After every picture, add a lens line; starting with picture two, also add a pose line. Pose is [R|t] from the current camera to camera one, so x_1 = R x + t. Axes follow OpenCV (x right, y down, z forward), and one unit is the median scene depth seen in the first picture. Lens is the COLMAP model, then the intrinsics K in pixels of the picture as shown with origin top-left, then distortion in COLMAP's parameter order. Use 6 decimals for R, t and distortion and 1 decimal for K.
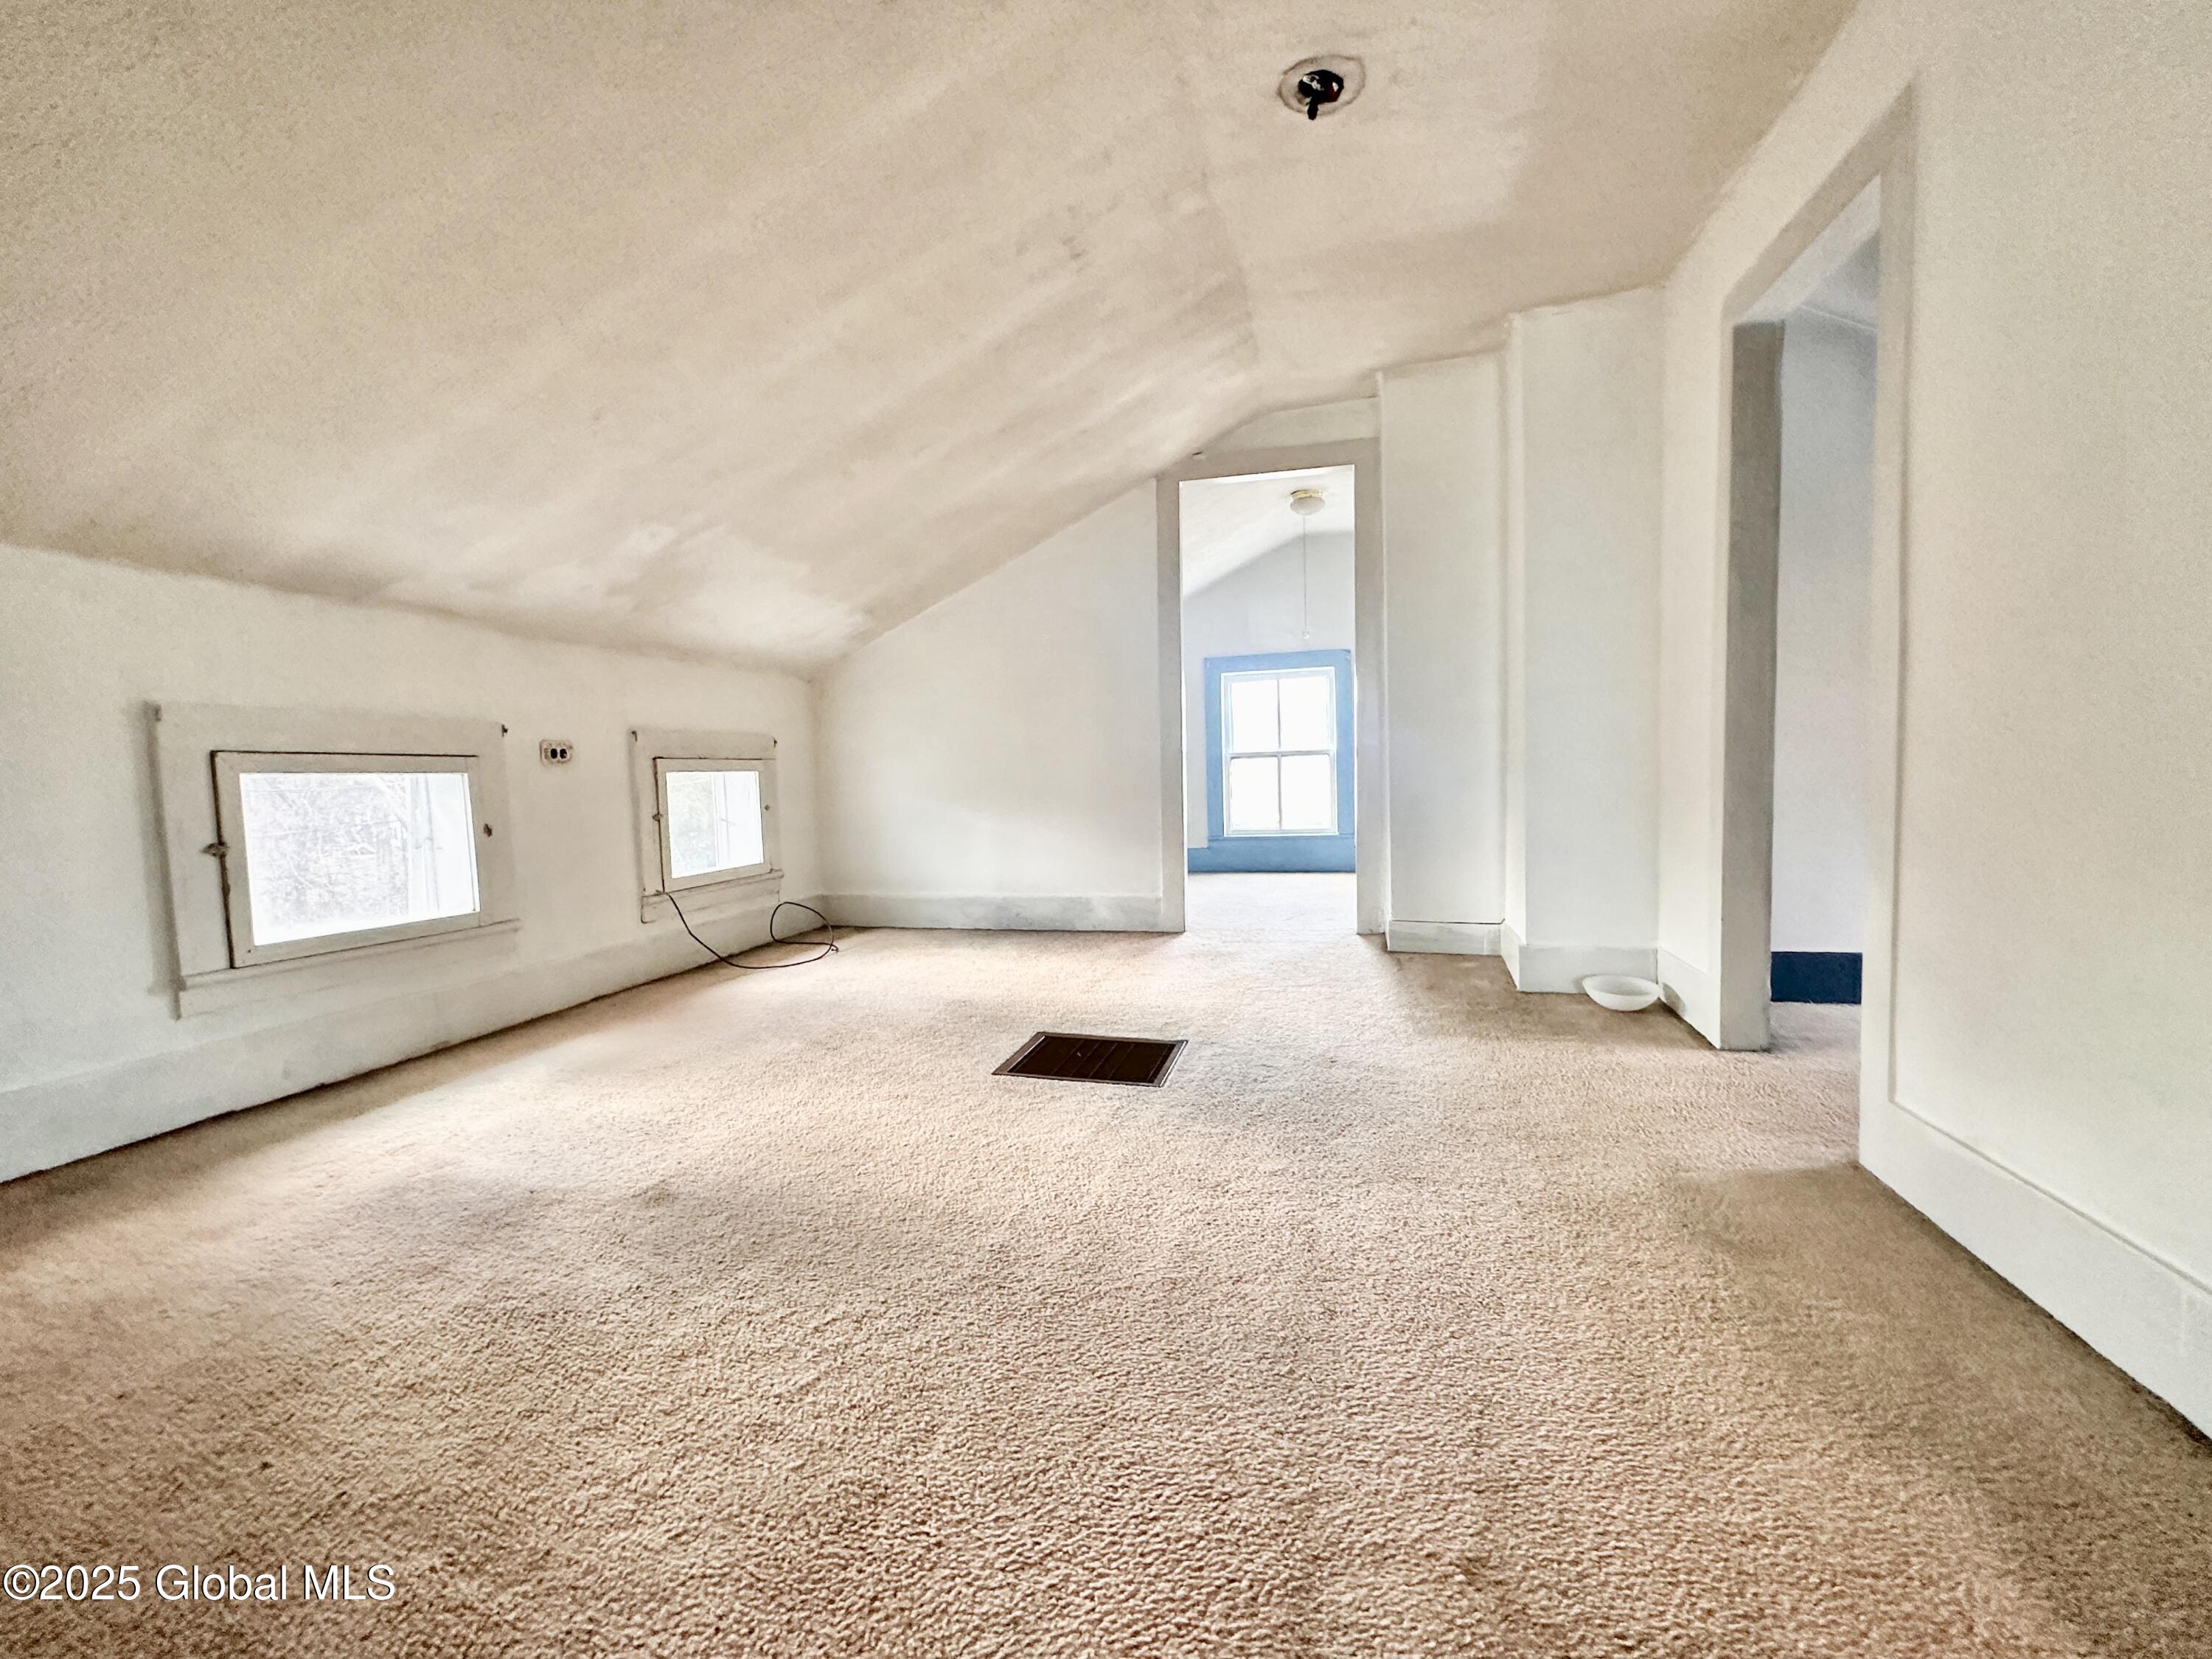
lens RADIAL K [[992.5, 0, 1116.5], [0, 992.5, 838.0], [0, 0, 1]] dist [-0.007817, -0.000129]
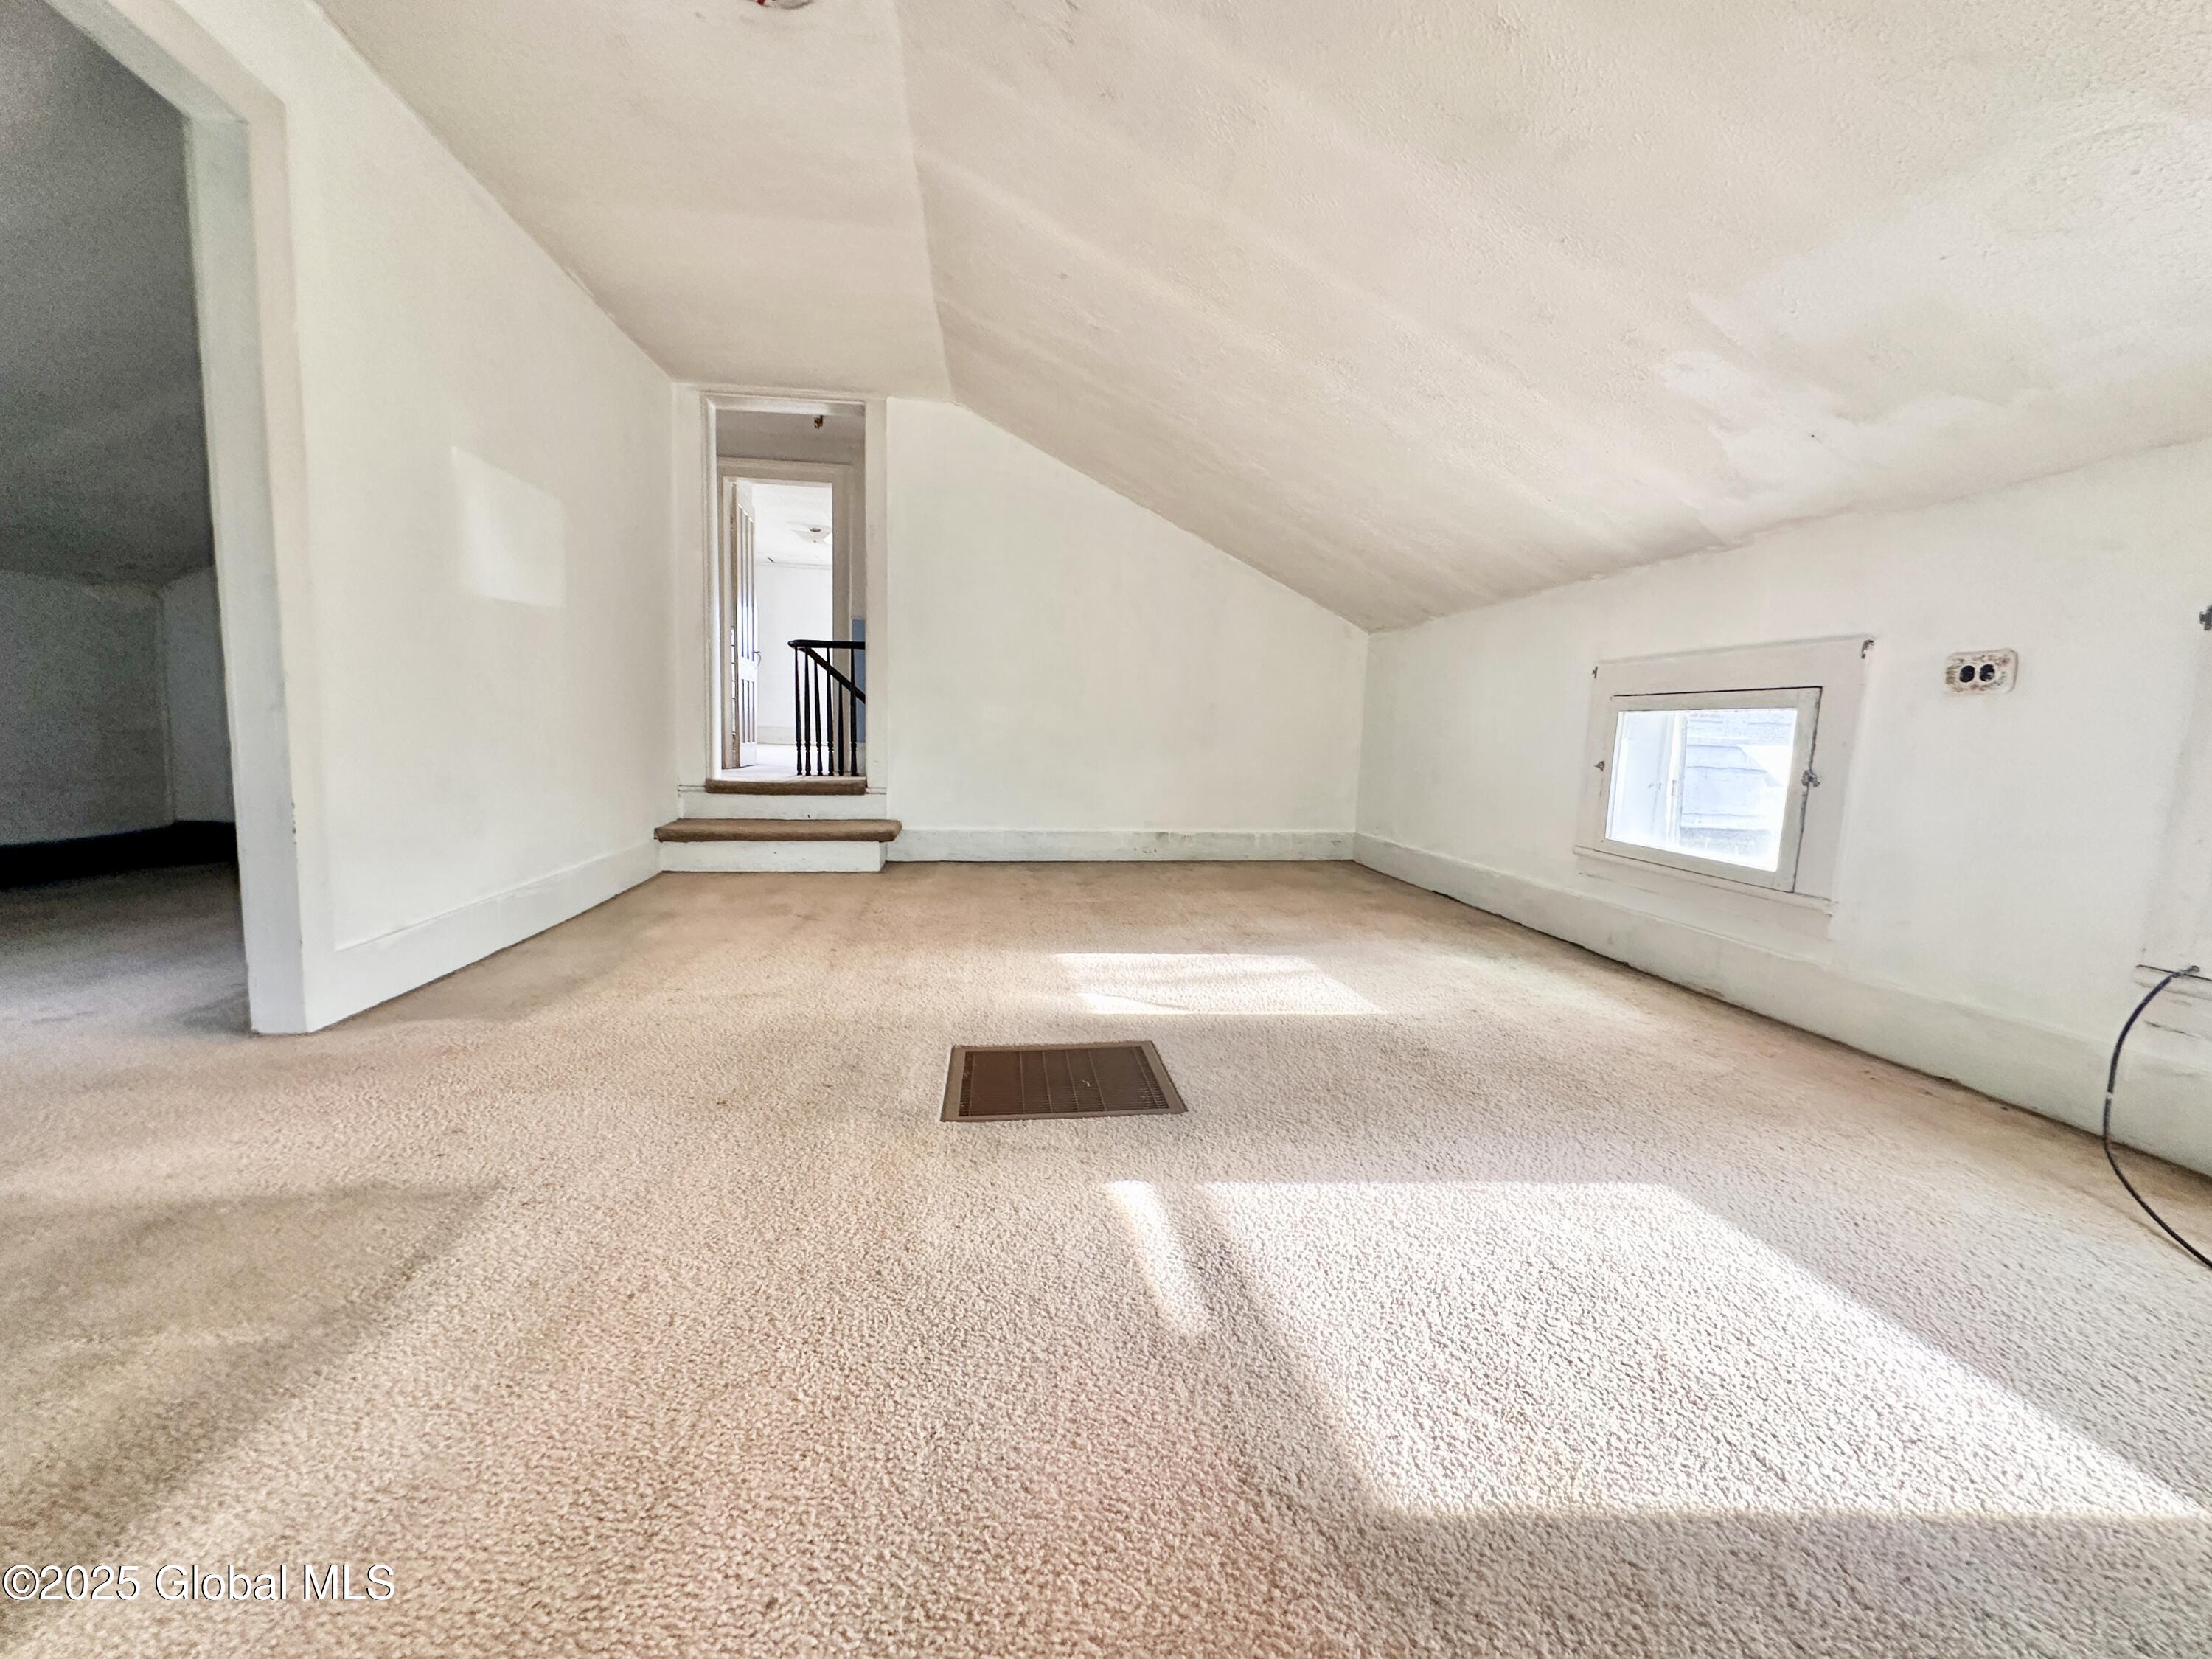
lens RADIAL K [[886.2, 0, 1104.6], [0, 886.2, 833.3], [0, 0, 1]] dist [0.000250, 0.000110]
pose [[-0.939140, 0.029596, -0.342257, 0.158829], [-0.035274, 0.982708, 0.181770, -0.075872], [0.341719, 0.182781, -0.921856, 1.489391]]
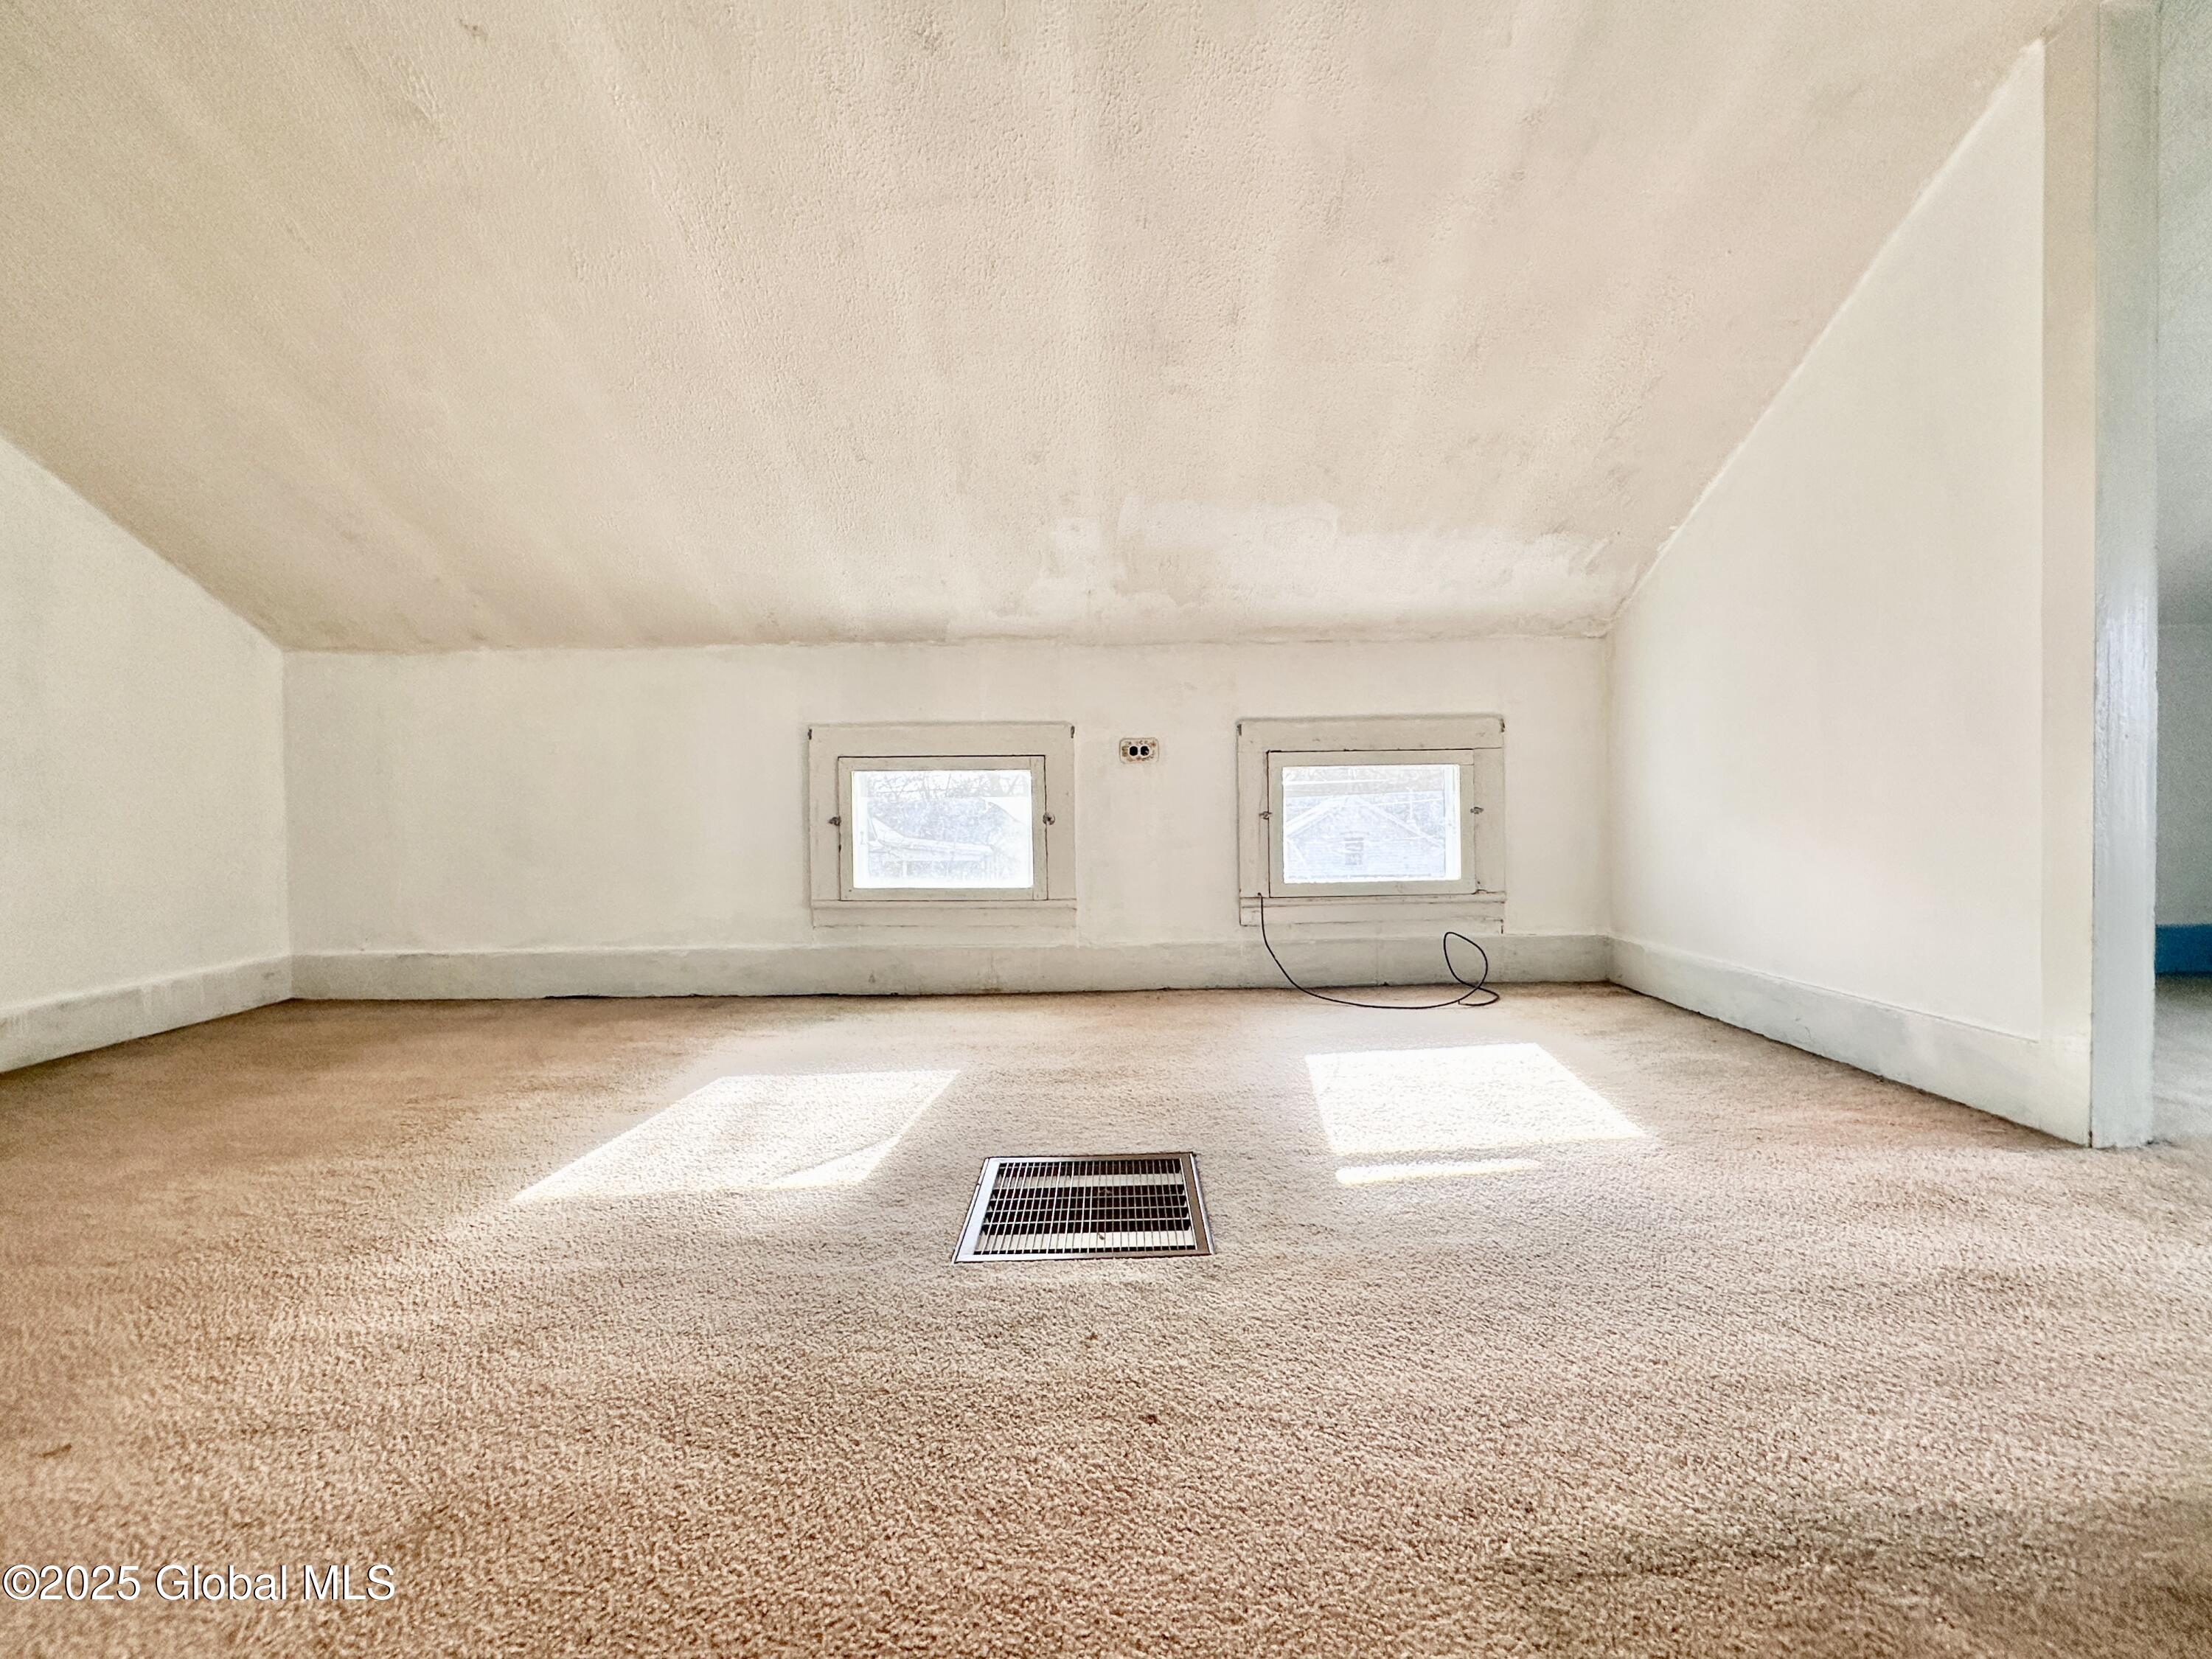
lens RADIAL K [[1045.2, 0, 1110.1], [0, 1045.2, 837.4], [0, 0, 1]] dist [-0.001188, 0.000528]
pose [[0.225655, 0.047046, -0.973071, 0.582851], [-0.055293, 0.997842, 0.035422, -0.033690], [0.972637, 0.045810, 0.227770, 0.796544]]
